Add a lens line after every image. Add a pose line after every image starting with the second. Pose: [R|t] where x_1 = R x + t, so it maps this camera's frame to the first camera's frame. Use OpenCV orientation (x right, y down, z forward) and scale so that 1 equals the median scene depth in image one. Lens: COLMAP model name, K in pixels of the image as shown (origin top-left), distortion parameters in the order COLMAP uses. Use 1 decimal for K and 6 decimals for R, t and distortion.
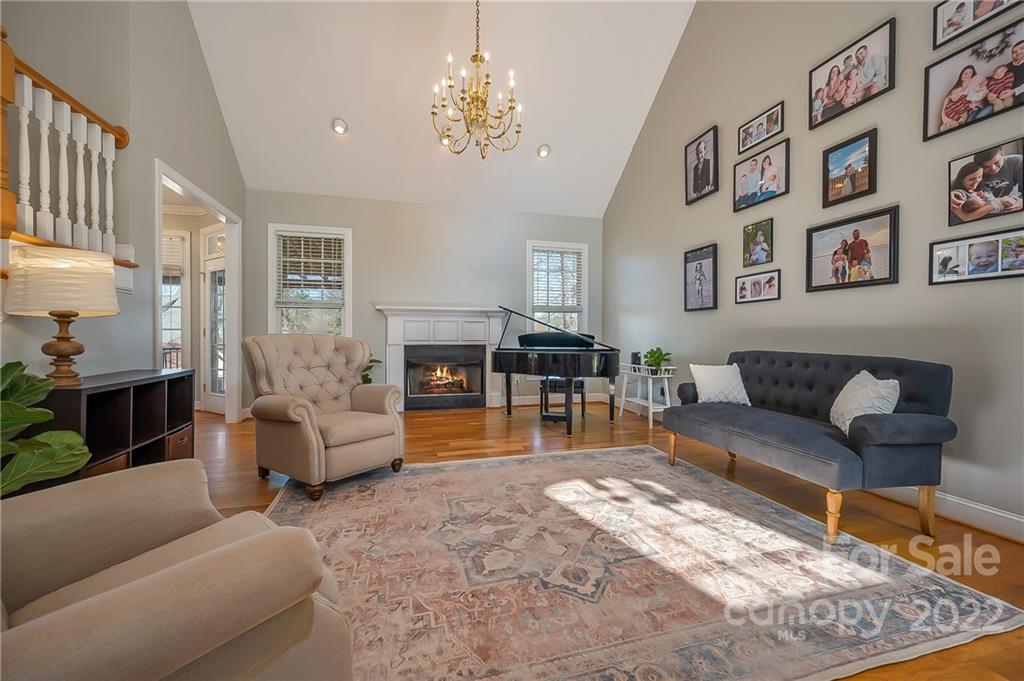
lens RADIAL K [[405.1, 0, 513.8], [0, 405.1, 341.7], [0, 0, 1]] dist [0.000160, 0.000231]
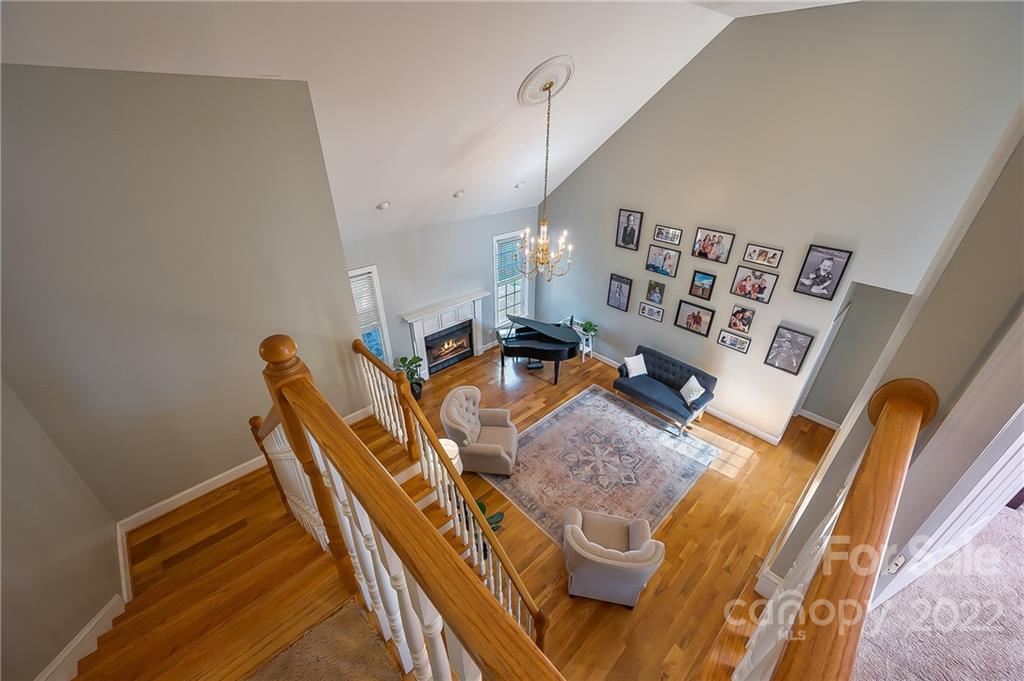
lens RADIAL K [[399.0, 0, 514.0], [0, 399.0, 350.1], [0, 0, 1]] dist [-0.001775, 0.000074]
pose [[0.881944, -0.240208, 0.405554, -1.104105], [0.001569, 0.861894, 0.507086, -1.255292], [-0.471351, -0.446586, 0.760519, -0.363986]]
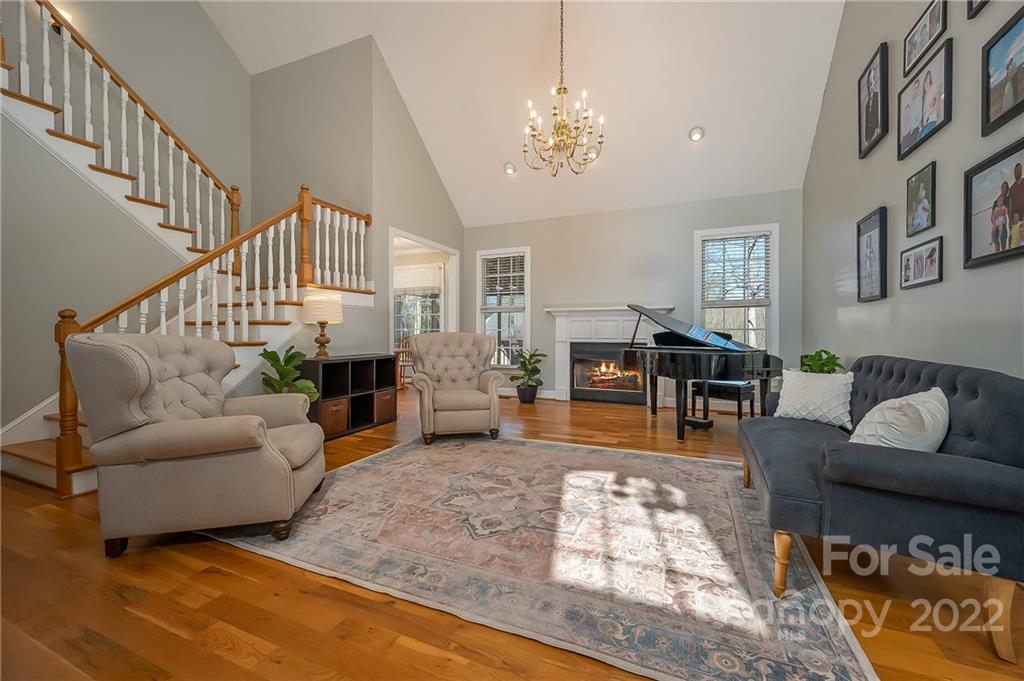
lens RADIAL K [[405.1, 0, 513.8], [0, 405.1, 341.7], [0, 0, 1]] dist [0.000160, 0.000231]
pose [[0.778553, 0.013730, -0.627429, 0.631038], [-0.010500, 0.999906, 0.008851, -0.002739], [0.627491, -0.000303, 0.778624, 0.036551]]
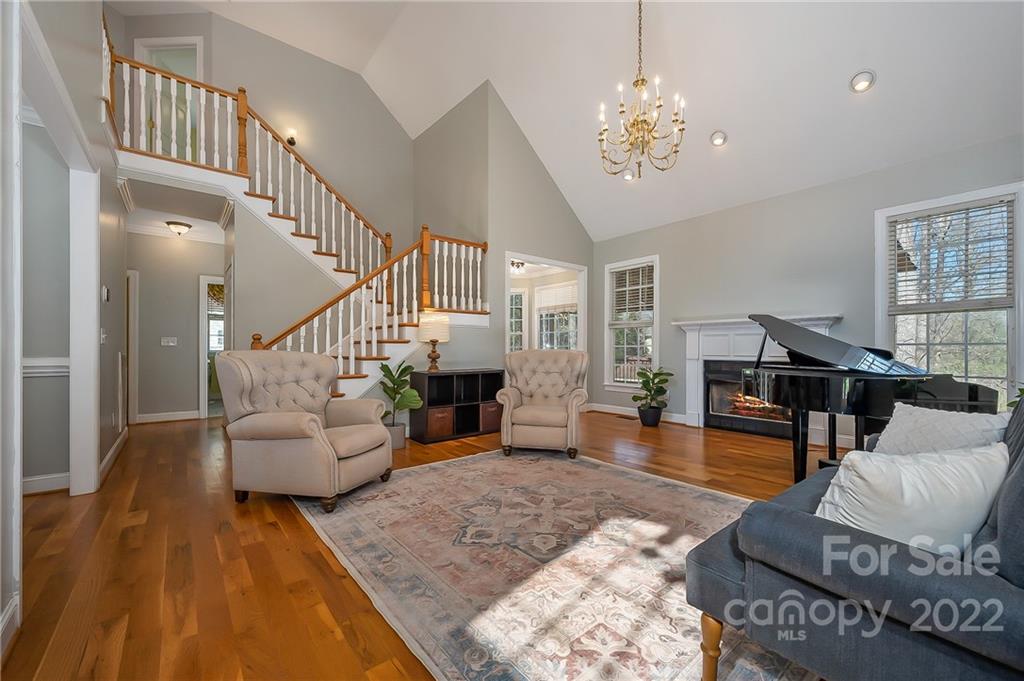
lens RADIAL K [[407.7, 0, 515.7], [0, 407.7, 355.4], [0, 0, 1]] dist [0.000987, 0.000018]
pose [[0.411858, 0.013098, -0.911154, 0.879736], [-0.013870, 0.999871, 0.008104, -0.009158], [0.911143, 0.009300, 0.411986, 0.349424]]
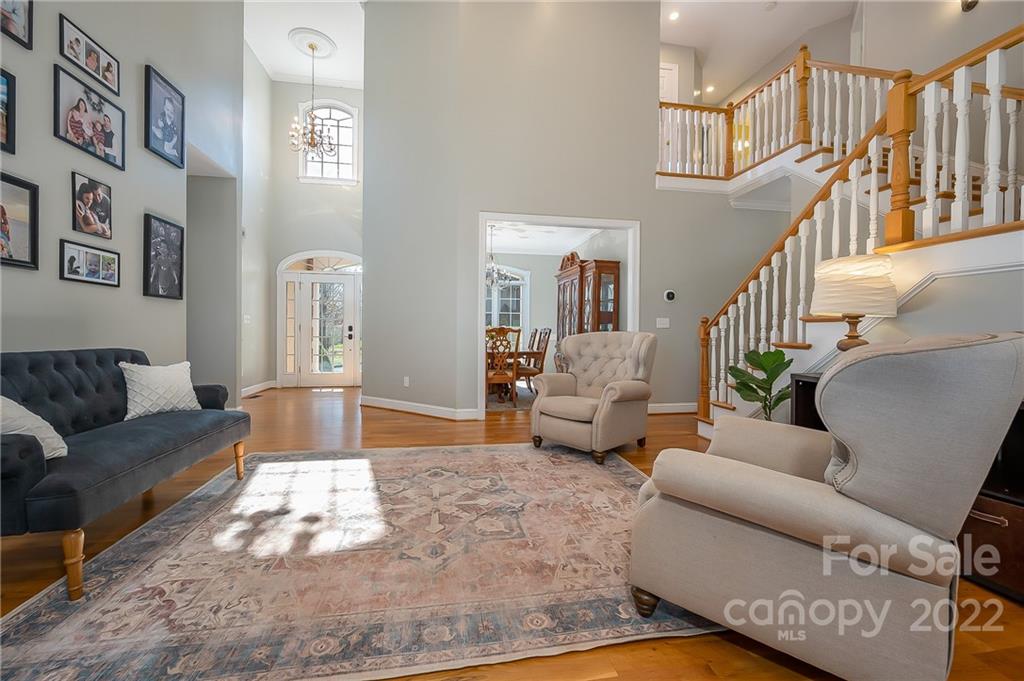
lens RADIAL K [[409.5, 0, 510.5], [0, 409.5, 334.0], [0, 0, 1]] dist [0.000924, 0.000060]
pose [[-0.995712, -0.009429, 0.092031, -0.190248], [-0.007334, 0.999707, 0.023077, -0.026368], [-0.092222, 0.022303, -0.995489, 1.666131]]
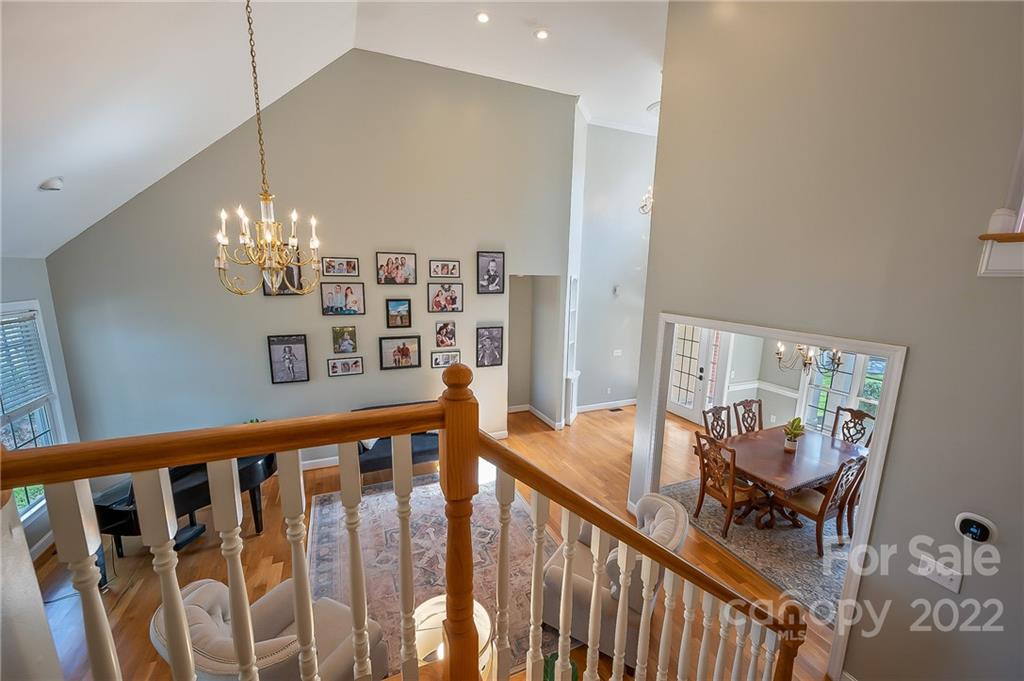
lens RADIAL K [[405.1, 0, 513.8], [0, 405.1, 341.7], [0, 0, 1]] dist [0.000160, 0.000231]
pose [[-0.149265, -0.173251, 0.973501, -1.321654], [-0.002828, 0.984601, 0.174793, -0.650779], [-0.988793, 0.023338, -0.147457, 0.734372]]
